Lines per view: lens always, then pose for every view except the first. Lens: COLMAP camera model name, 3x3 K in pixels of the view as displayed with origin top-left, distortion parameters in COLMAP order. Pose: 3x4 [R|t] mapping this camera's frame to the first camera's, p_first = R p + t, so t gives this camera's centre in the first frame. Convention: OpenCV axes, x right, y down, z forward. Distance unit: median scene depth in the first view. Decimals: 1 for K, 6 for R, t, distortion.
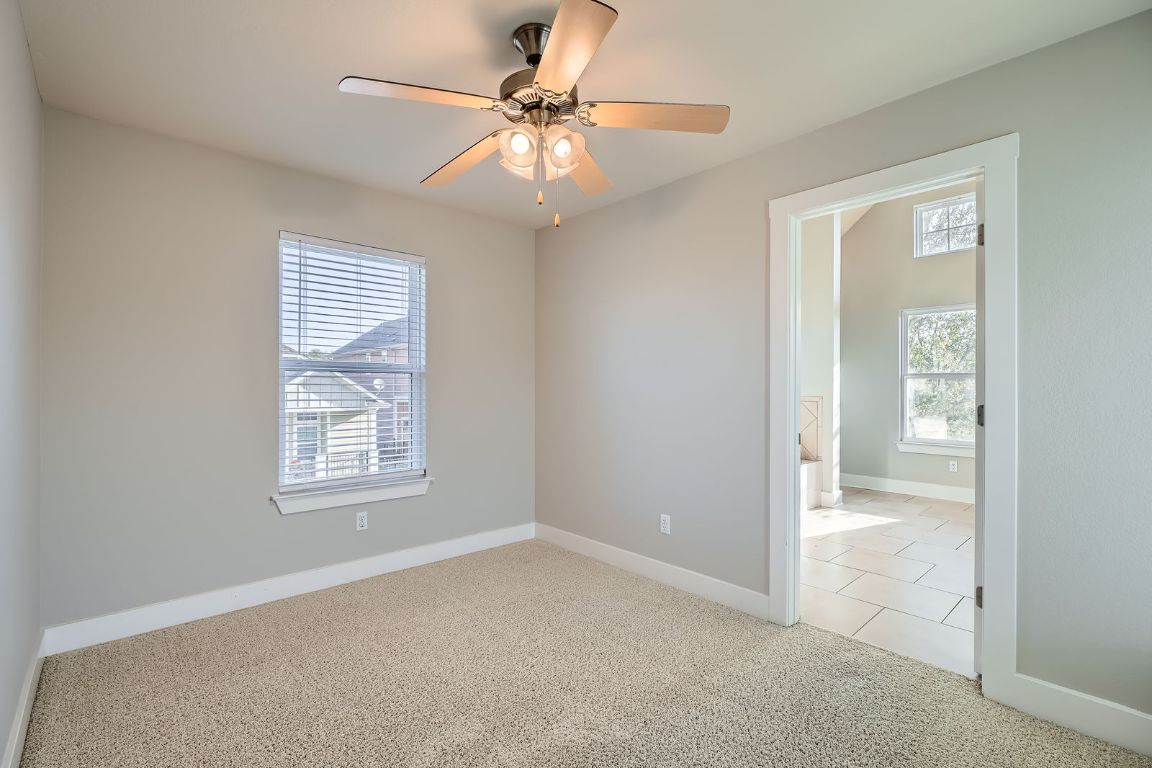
lens RADIAL K [[524.4, 0, 585.9], [0, 524.4, 386.7], [0, 0, 1]] dist [-0.000271, -0.000316]
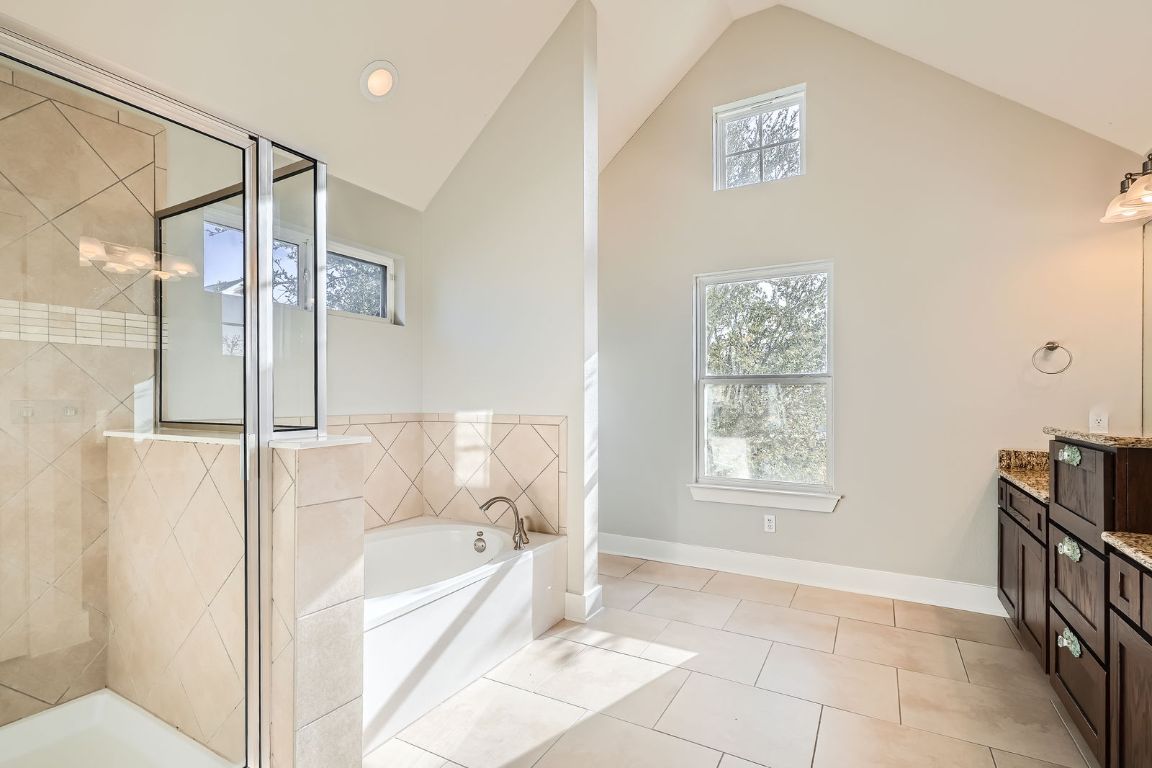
lens RADIAL K [[524.4, 0, 572.9], [0, 524.4, 391.3], [0, 0, 1]] dist [-0.000271, -0.000316]
pose [[0.952974, 0.001129, 0.303050, 0.276215], [0.001524, 0.999963, -0.008520, -0.002217], [-0.303049, 0.008582, 0.952936, 0.455700]]
